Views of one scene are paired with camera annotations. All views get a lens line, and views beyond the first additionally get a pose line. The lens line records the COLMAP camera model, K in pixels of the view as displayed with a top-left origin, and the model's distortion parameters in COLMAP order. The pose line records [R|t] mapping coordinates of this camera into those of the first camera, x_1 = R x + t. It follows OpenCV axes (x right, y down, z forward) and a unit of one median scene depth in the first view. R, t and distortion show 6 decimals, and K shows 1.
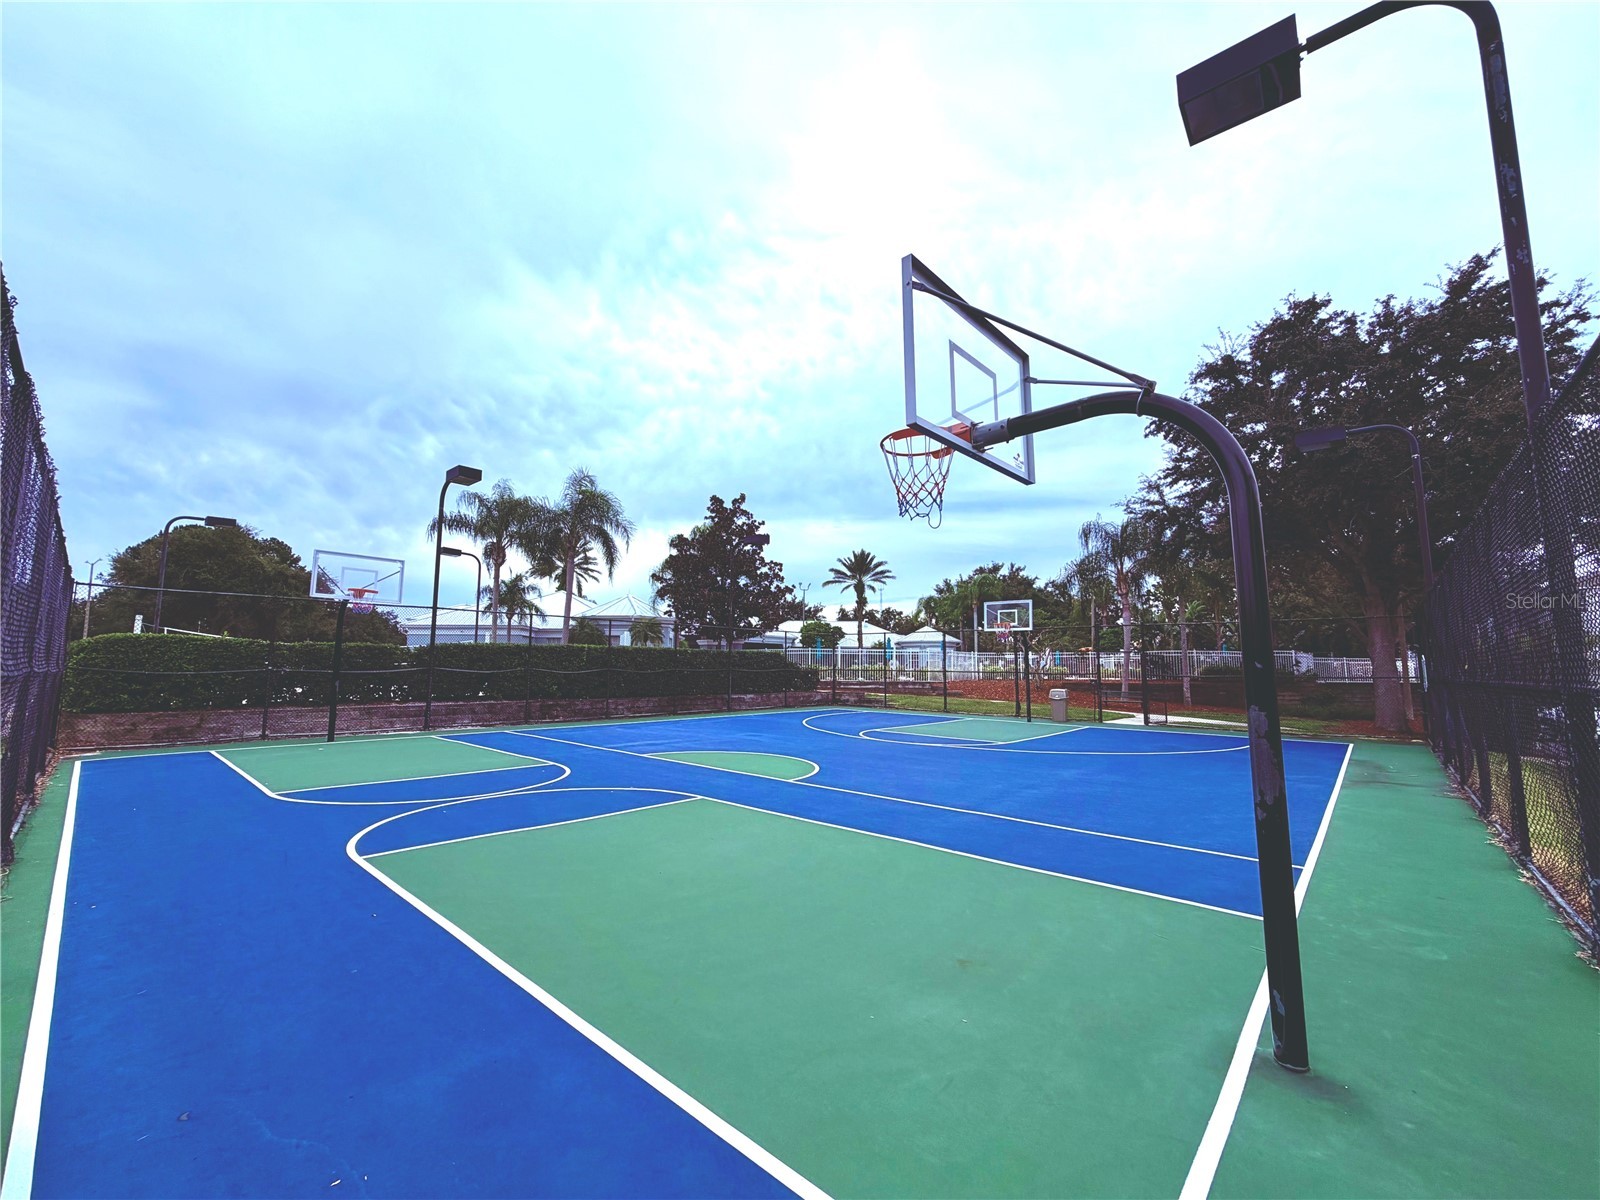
lens RADIAL K [[642.3, 0, 799.3], [0, 642.3, 595.5], [0, 0, 1]] dist [-0.000834, -0.000020]
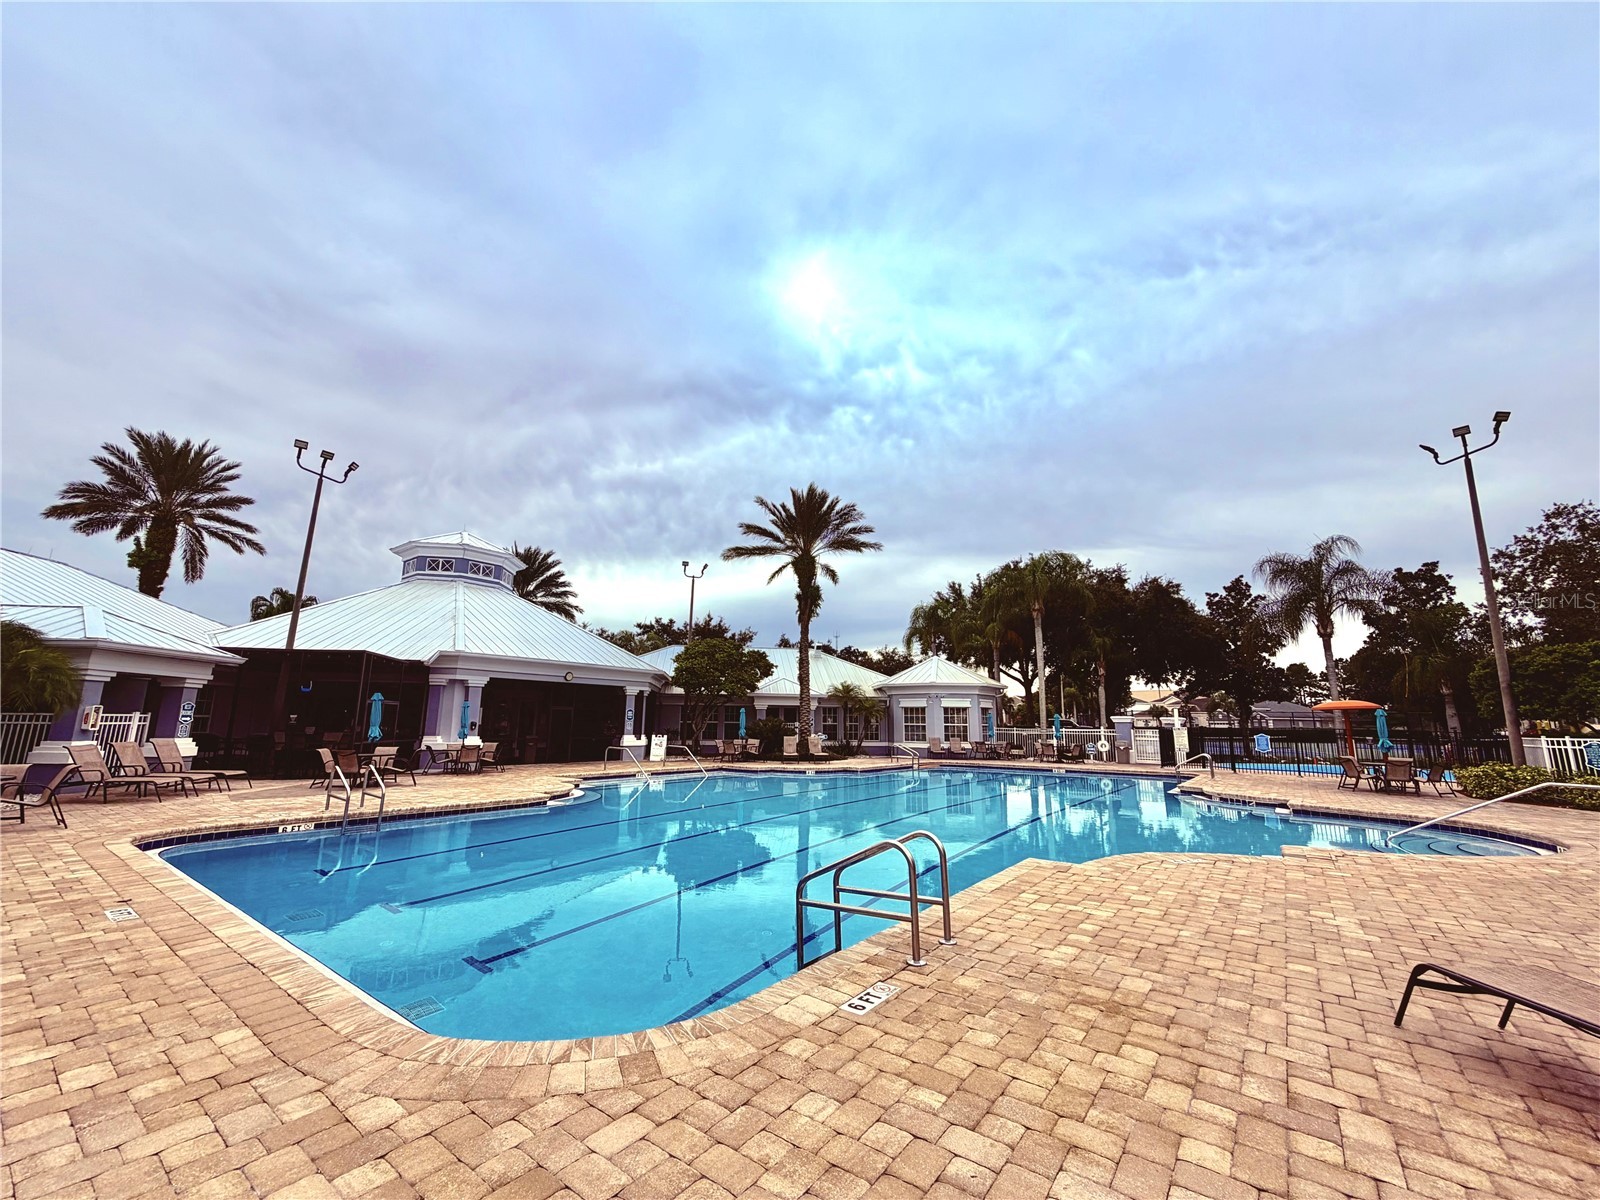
lens RADIAL K [[642.3, 0, 797.7], [0, 642.3, 603.7], [0, 0, 1]] dist [-0.000834, -0.000020]
pose [[0.996905, 0.022130, 0.075435, 0.053618], [-0.016148, 0.996743, -0.079006, 0.051772], [-0.076938, 0.077543, 0.994016, 0.531982]]
